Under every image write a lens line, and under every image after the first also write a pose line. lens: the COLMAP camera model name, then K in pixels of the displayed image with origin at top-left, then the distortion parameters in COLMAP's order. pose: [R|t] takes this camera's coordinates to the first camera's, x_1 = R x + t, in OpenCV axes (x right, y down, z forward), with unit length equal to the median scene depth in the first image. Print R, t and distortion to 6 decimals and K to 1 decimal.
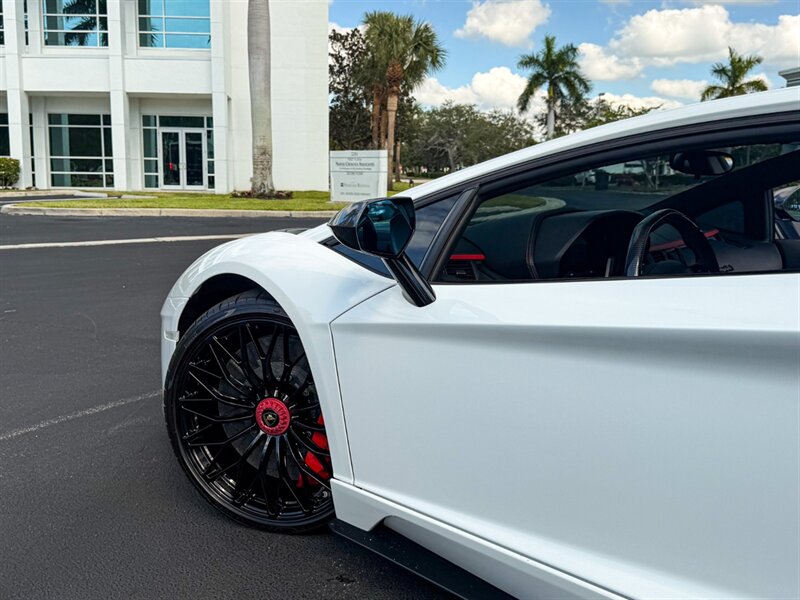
lens RADIAL K [[792.2, 0, 355.2], [0, 792.2, 283.7], [0, 0, 1]] dist [0.172586, -0.333052]
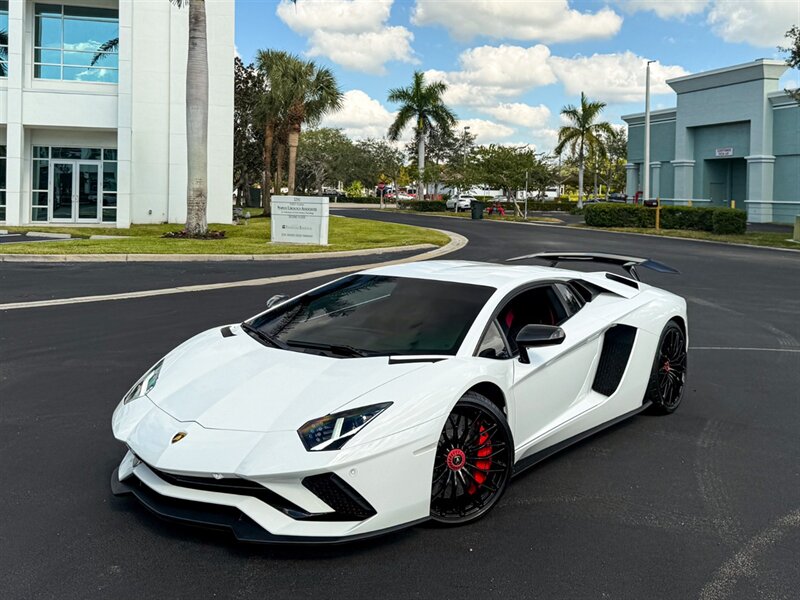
lens RADIAL K [[853.1, 0, 415.0], [0, 853.1, 193.9], [0, 0, 1]] dist [0.108930, -0.006044]
pose [[0.968744, 0.011513, 0.247795, -0.078489], [0.021694, 0.991163, -0.130862, -0.007489], [-0.247112, 0.132148, 0.959934, -0.099770]]
